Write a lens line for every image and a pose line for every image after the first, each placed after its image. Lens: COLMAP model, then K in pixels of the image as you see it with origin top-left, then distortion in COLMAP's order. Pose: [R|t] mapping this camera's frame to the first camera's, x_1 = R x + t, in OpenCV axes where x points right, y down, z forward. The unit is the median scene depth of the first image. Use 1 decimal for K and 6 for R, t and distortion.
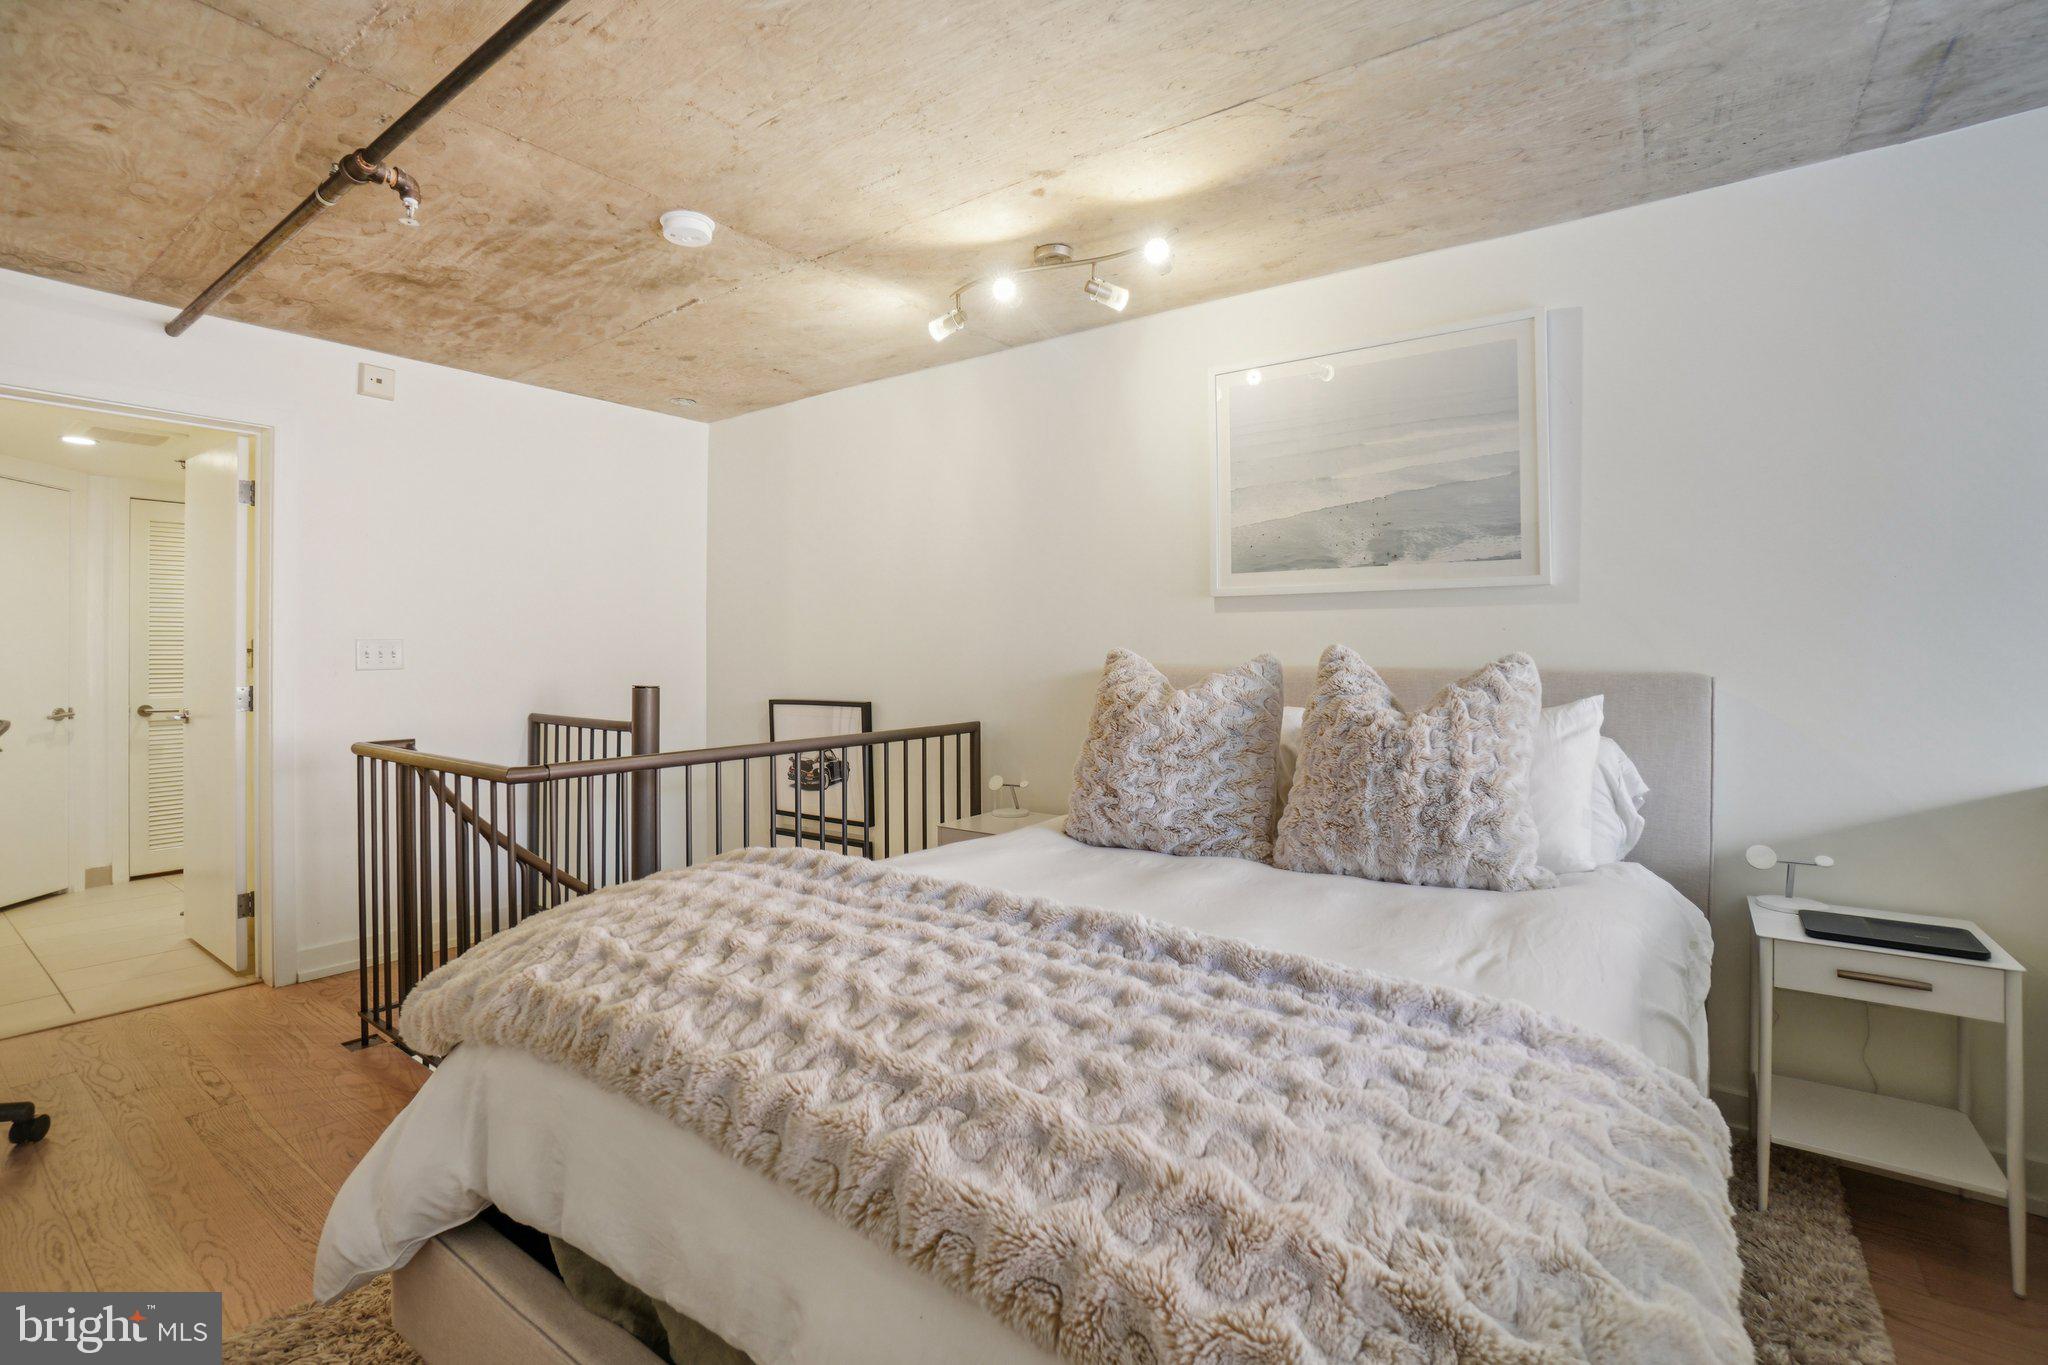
lens RADIAL K [[920.4, 0, 1015.5], [0, 920.4, 672.6], [0, 0, 1]] dist [-0.050670, 0.014931]
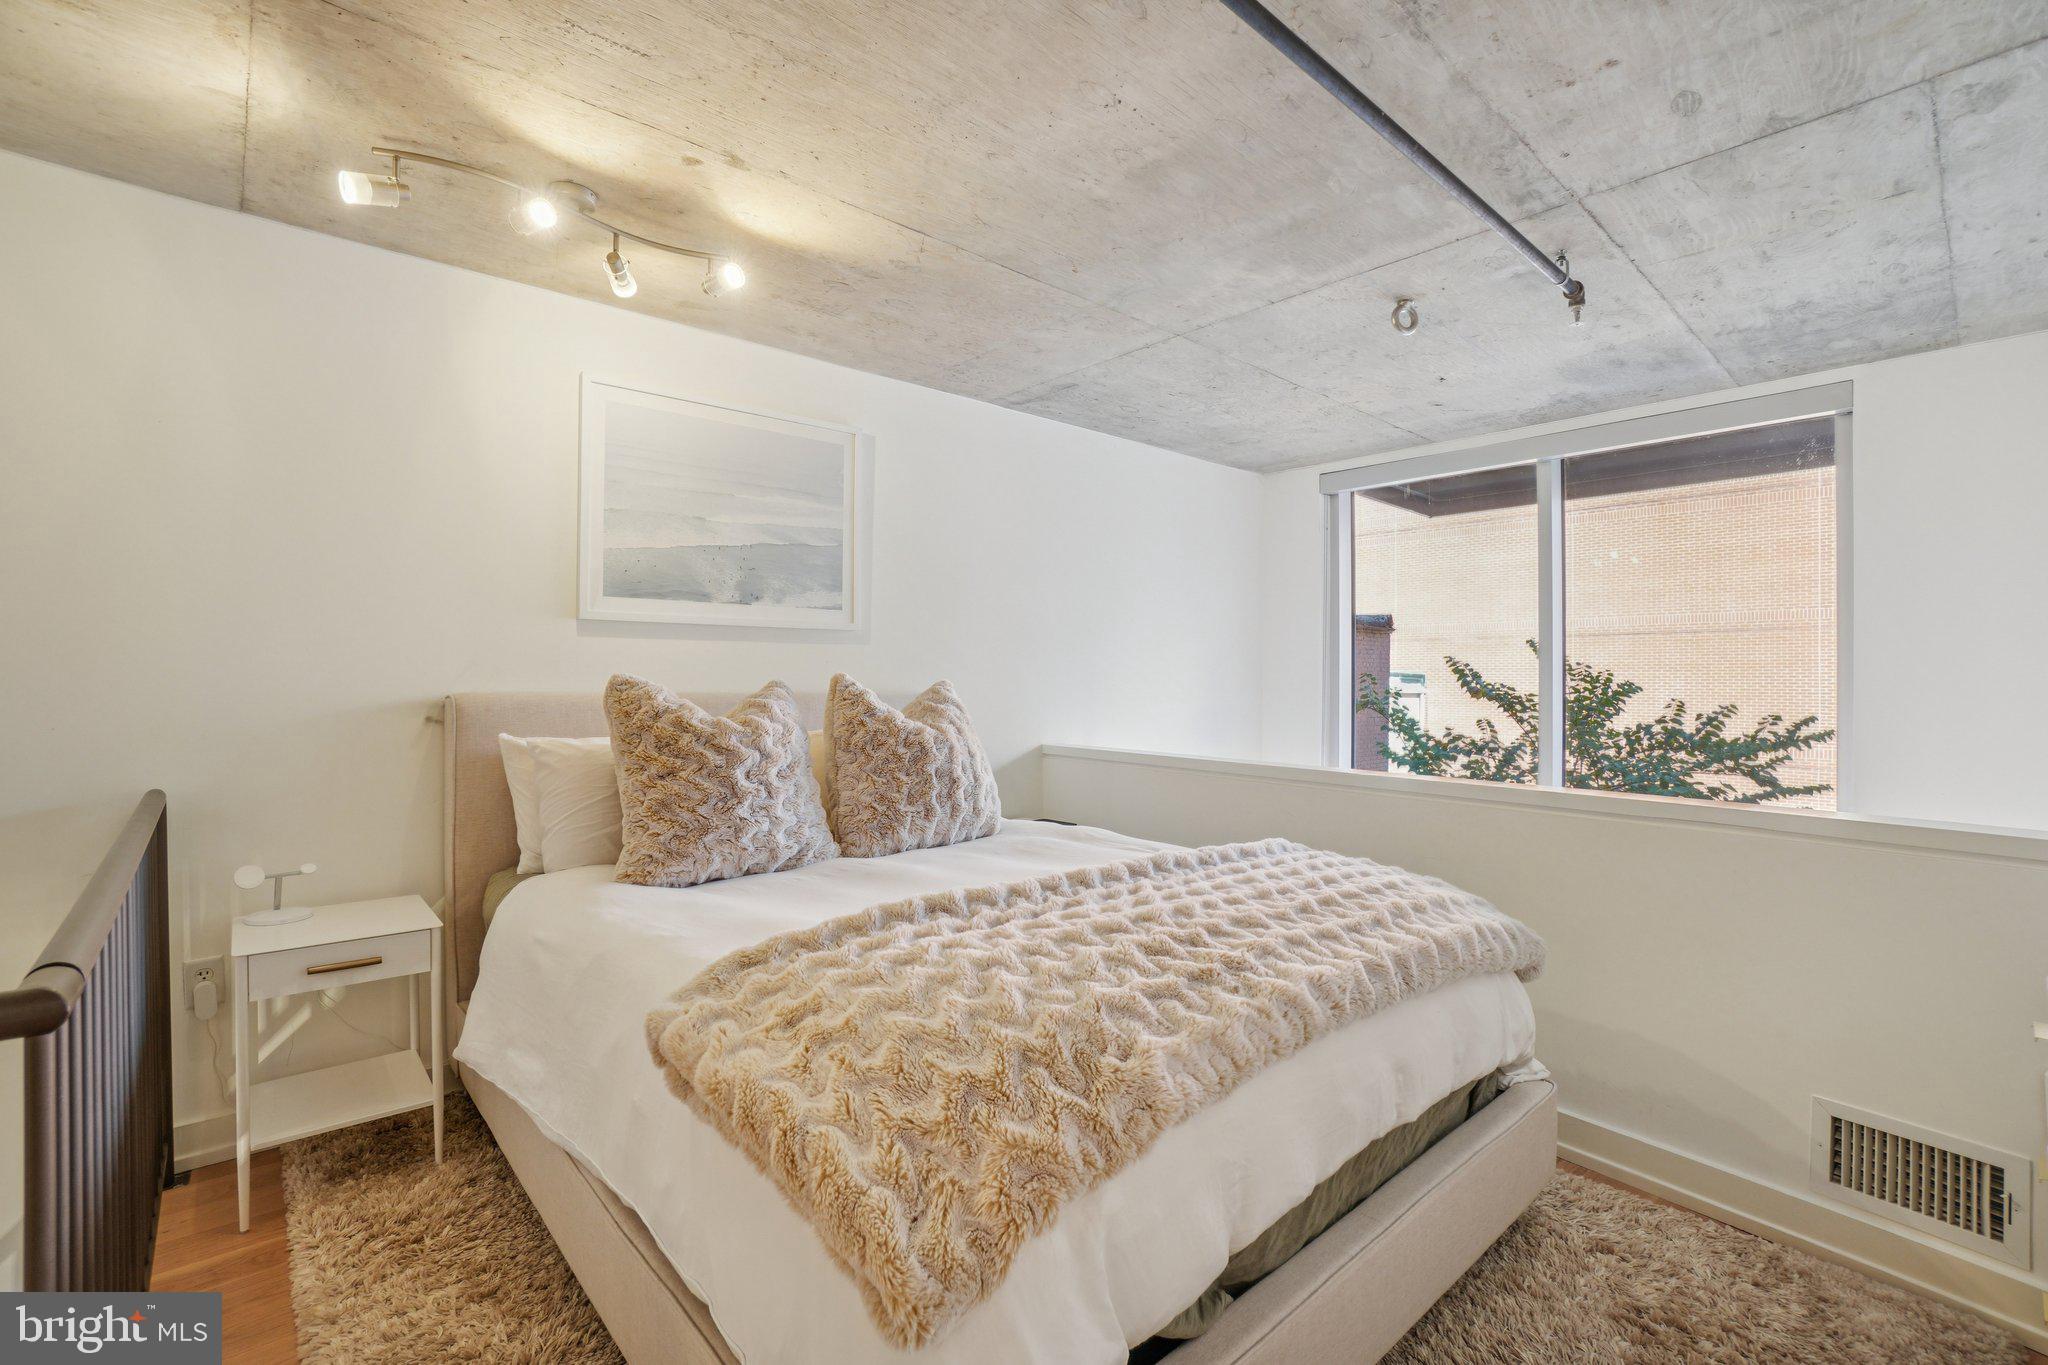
lens RADIAL K [[920.4, 0, 1015.5], [0, 920.4, 672.6], [0, 0, 1]] dist [-0.050670, 0.014931]
pose [[0.210658, 0.019795, 0.977359, -0.672851], [0.031137, 0.999152, -0.026947, 0.009595], [-0.977064, 0.036109, 0.209863, 0.452031]]
